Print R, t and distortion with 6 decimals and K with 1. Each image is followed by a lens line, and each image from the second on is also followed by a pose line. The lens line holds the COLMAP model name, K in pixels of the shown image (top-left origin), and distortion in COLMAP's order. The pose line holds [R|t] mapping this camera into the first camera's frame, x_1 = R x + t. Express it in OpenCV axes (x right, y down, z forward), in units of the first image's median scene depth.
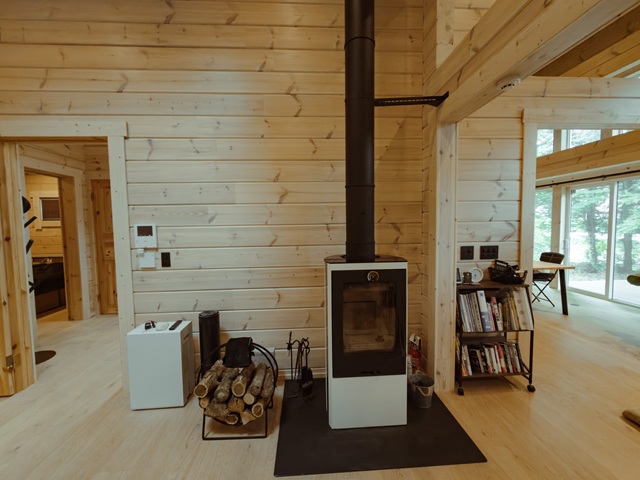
lens RADIAL K [[270.1, 0, 316.8], [0, 270.1, 239.5], [0, 0, 1]] dist [-0.001279, -0.000014]
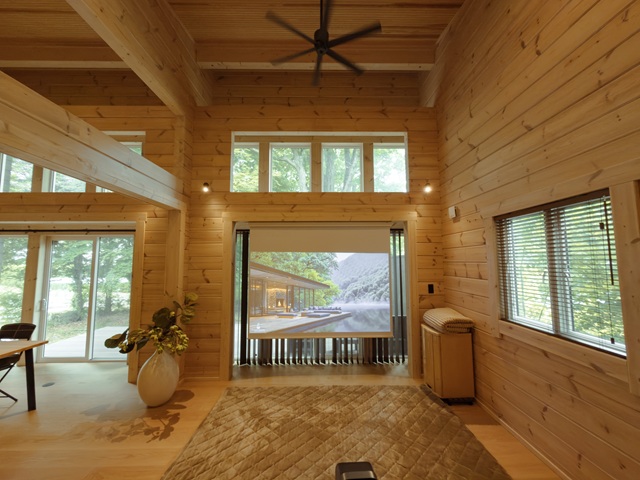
lens RADIAL K [[258.7, 0, 322.5], [0, 258.7, 238.8], [0, 0, 1]] dist [-0.002687, 0.000328]
pose [[0.029494, 0.100504, 0.994499, 0.287179], [0.062328, 0.992811, -0.102182, -0.094800], [-0.997620, 0.064999, 0.023018, 0.234747]]
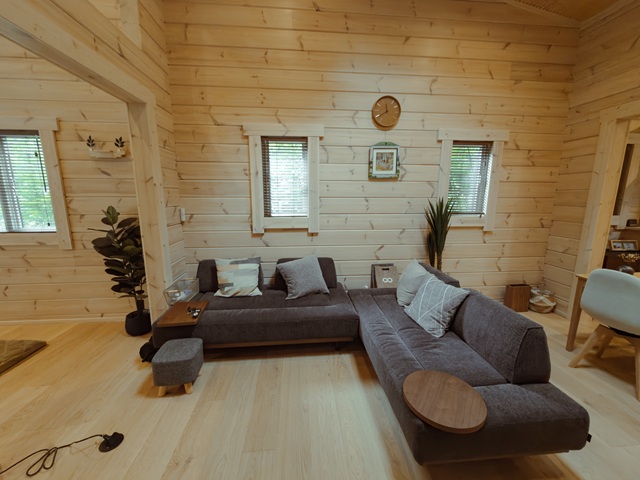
lens RADIAL K [[256.3, 0, 316.9], [0, 256.3, 239.8], [0, 0, 1]] dist [0.002366, 0.000292]
pose [[-0.999299, 0.018304, -0.032662, -0.094024], [0.010349, 0.973405, 0.228857, -0.045750], [0.035982, 0.228358, -0.972912, 0.626356]]
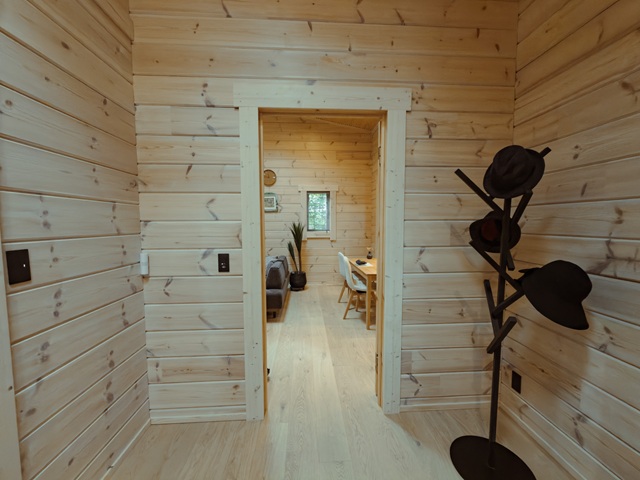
lens RADIAL K [[256.3, 0, 316.9], [0, 256.3, 239.8], [0, 0, 1]] dist [0.002366, 0.000292]
pose [[-0.999809, 0.019553, 0.000691, -0.782767], [0.019487, 0.991989, 0.124810, -0.070529], [0.001755, 0.124800, -0.992180, 1.536915]]
